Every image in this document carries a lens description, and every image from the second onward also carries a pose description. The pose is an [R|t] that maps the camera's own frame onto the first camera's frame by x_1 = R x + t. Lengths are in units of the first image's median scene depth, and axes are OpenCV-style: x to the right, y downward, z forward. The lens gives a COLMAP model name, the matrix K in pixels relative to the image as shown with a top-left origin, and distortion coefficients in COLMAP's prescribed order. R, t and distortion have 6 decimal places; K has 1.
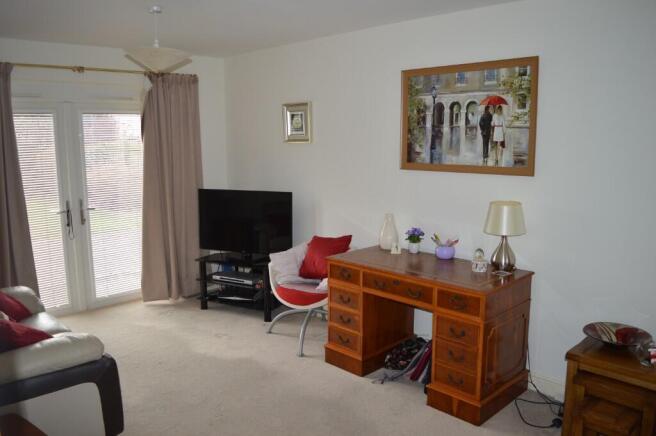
lens RADIAL K [[536.4, 0, 327.6], [0, 536.4, 219.5], [0, 0, 1]] dist [-0.006529, -0.003644]
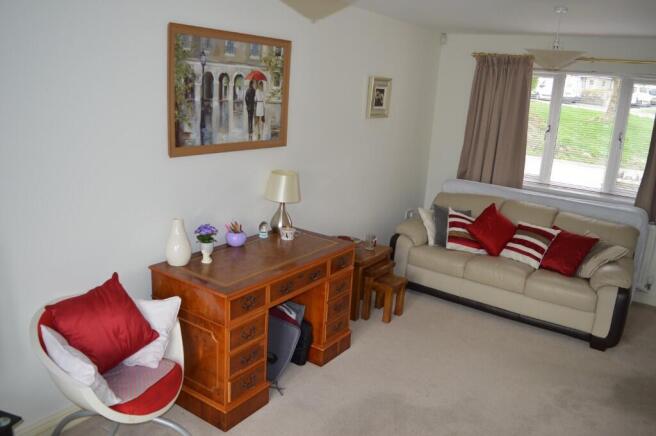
lens RADIAL K [[536.4, 0, 328.2], [0, 536.4, 216.9], [0, 0, 1]] dist [-0.006529, -0.003644]
pose [[-0.183030, -0.250381, 0.950689, -0.702048], [0.092117, 0.958402, 0.270148, -0.216395], [-0.978782, 0.137020, -0.152352, 1.006087]]
